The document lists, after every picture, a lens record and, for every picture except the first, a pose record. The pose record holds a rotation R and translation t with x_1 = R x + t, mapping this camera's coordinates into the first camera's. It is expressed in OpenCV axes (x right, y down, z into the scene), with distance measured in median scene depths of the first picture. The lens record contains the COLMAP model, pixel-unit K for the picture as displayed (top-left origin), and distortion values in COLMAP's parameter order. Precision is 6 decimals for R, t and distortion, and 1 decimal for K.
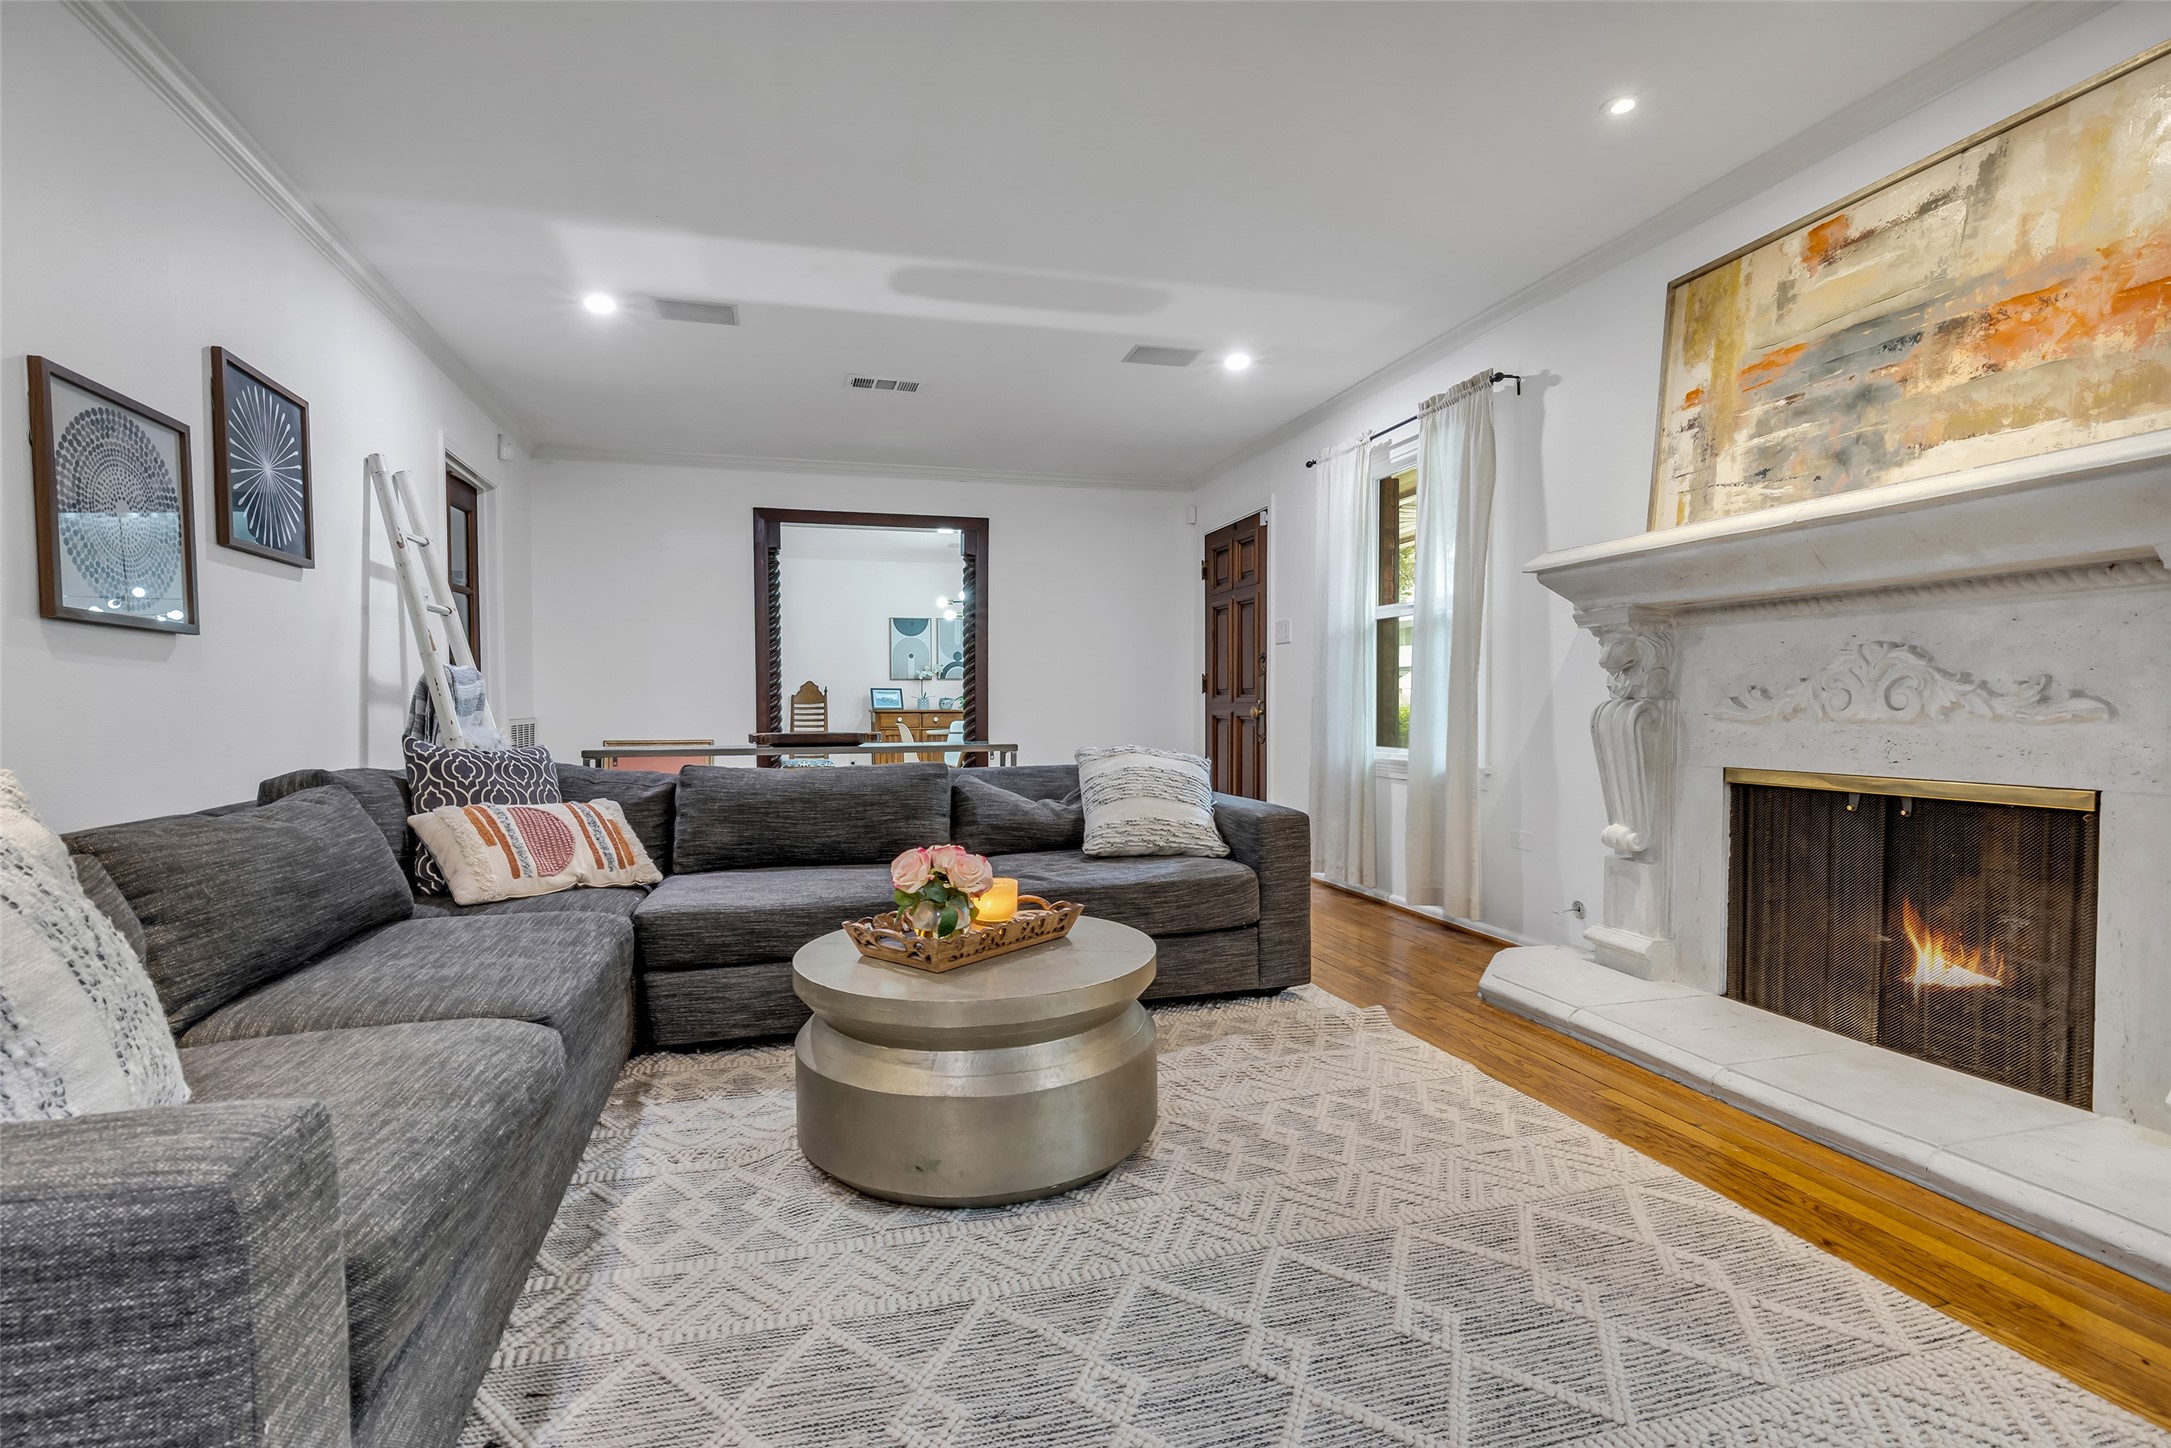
lens RADIAL K [[1028.2, 0, 1087.5], [0, 1028.2, 748.6], [0, 0, 1]] dist [-0.027335, 0.000753]
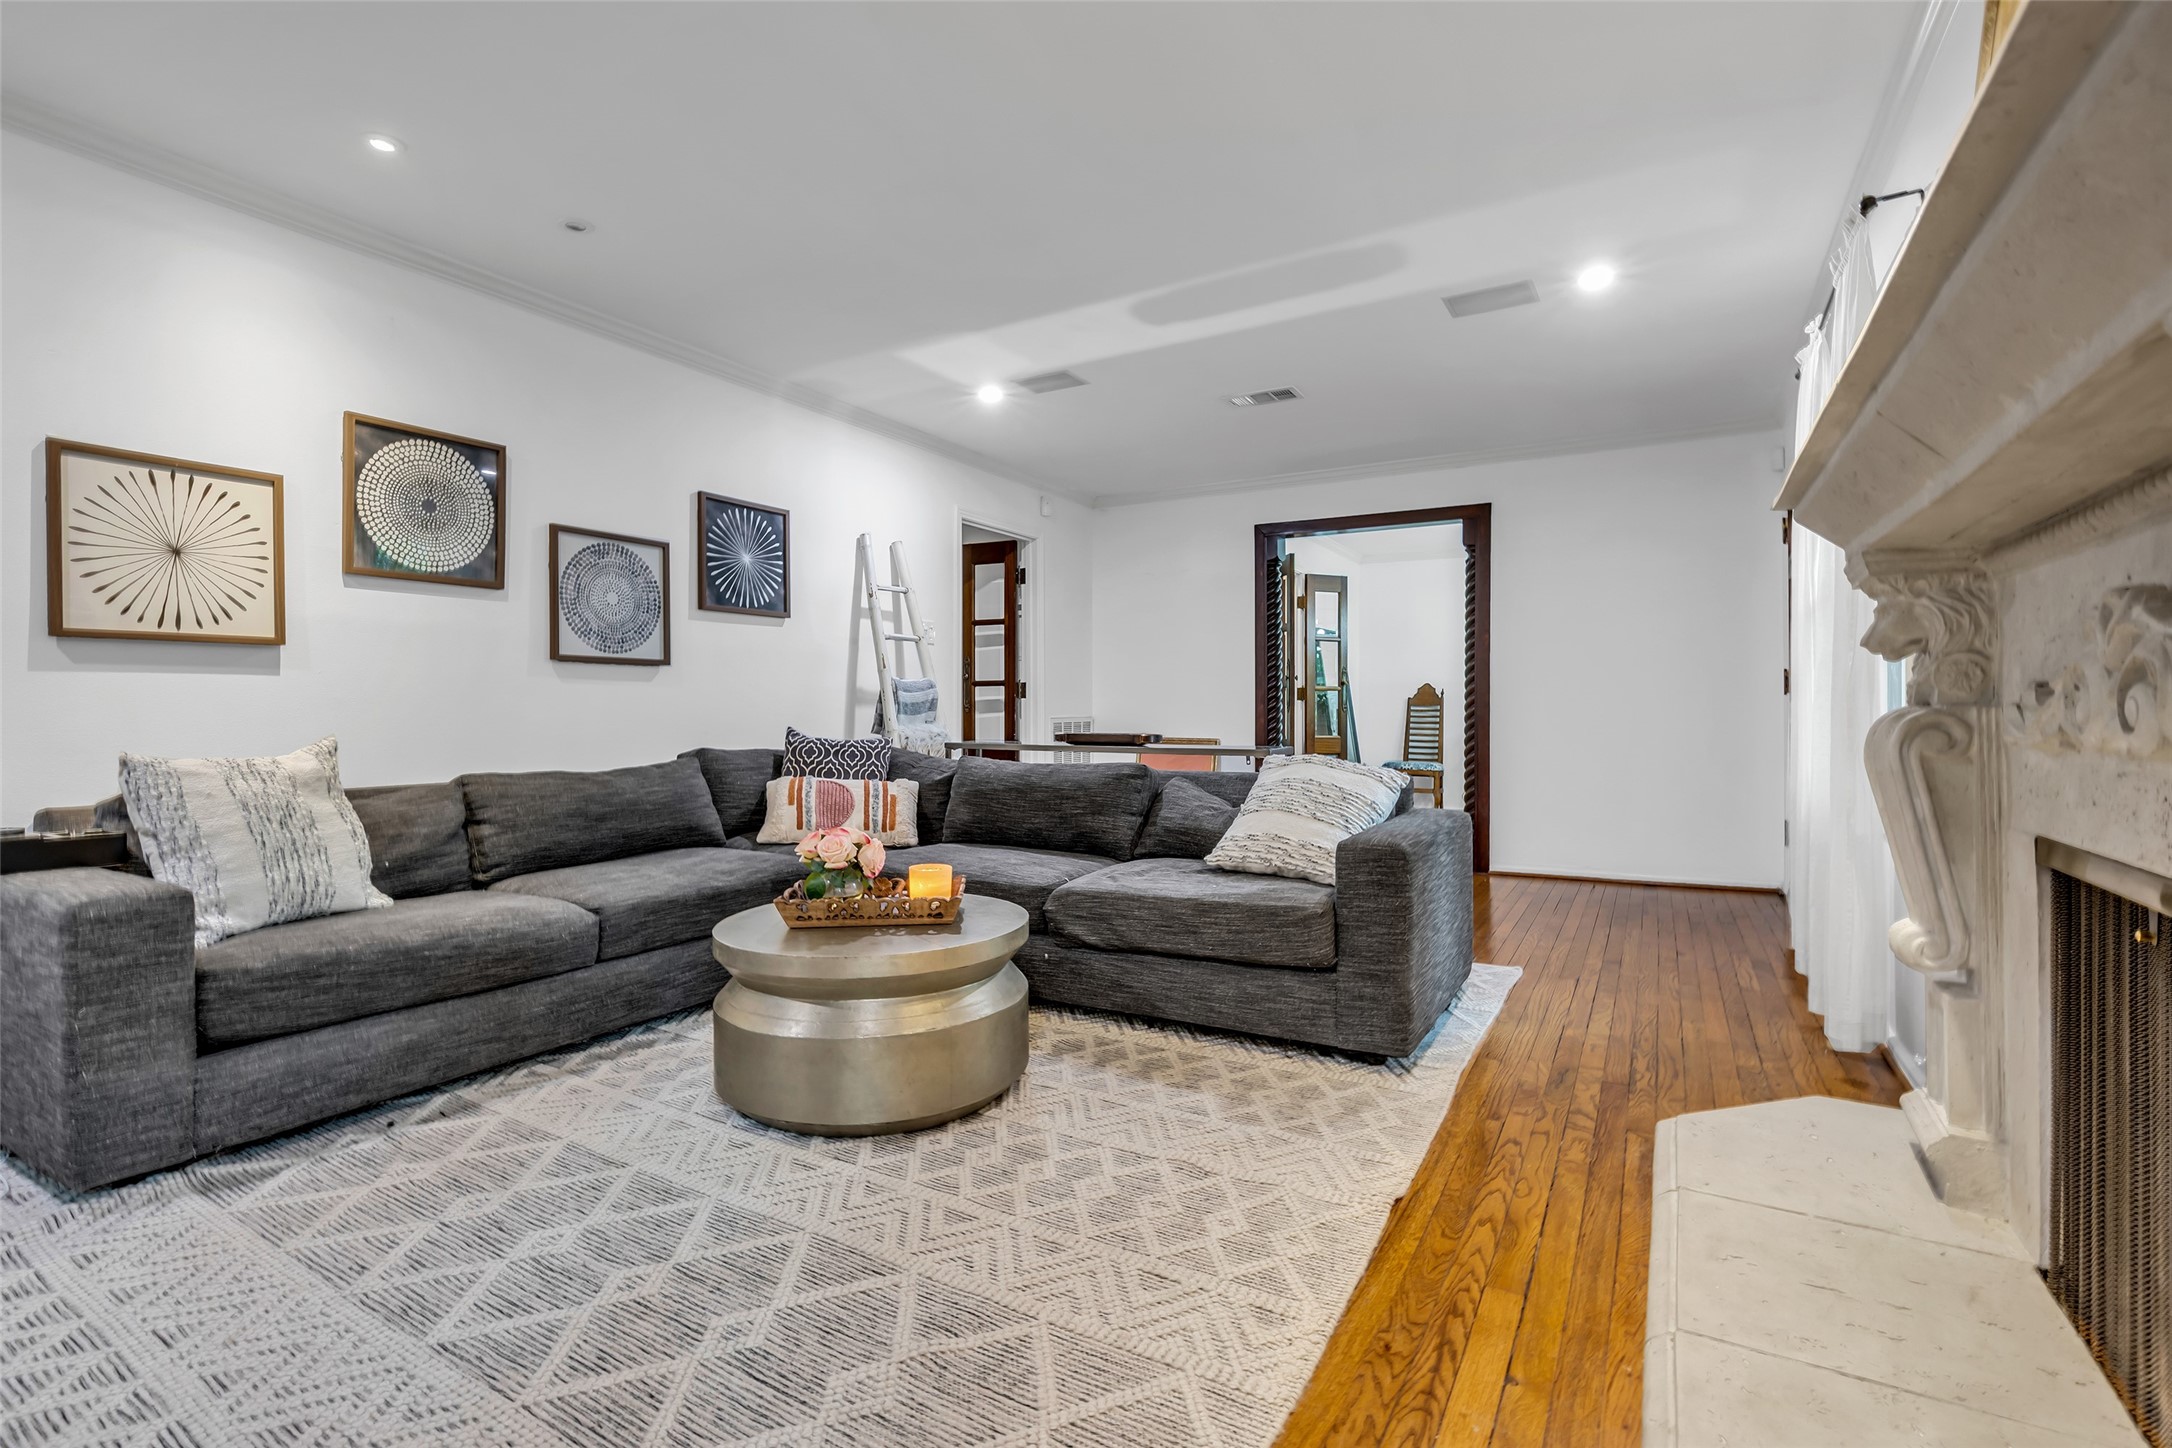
lens RADIAL K [[1005.7, 0, 1073.4], [0, 1005.7, 721.3], [0, 0, 1]] dist [-0.016688, 0.000962]
pose [[0.682502, 0.014330, -0.730743, 0.651227], [-0.033779, 0.999358, -0.011952, -0.018017], [0.730102, 0.032841, 0.682548, 0.282039]]
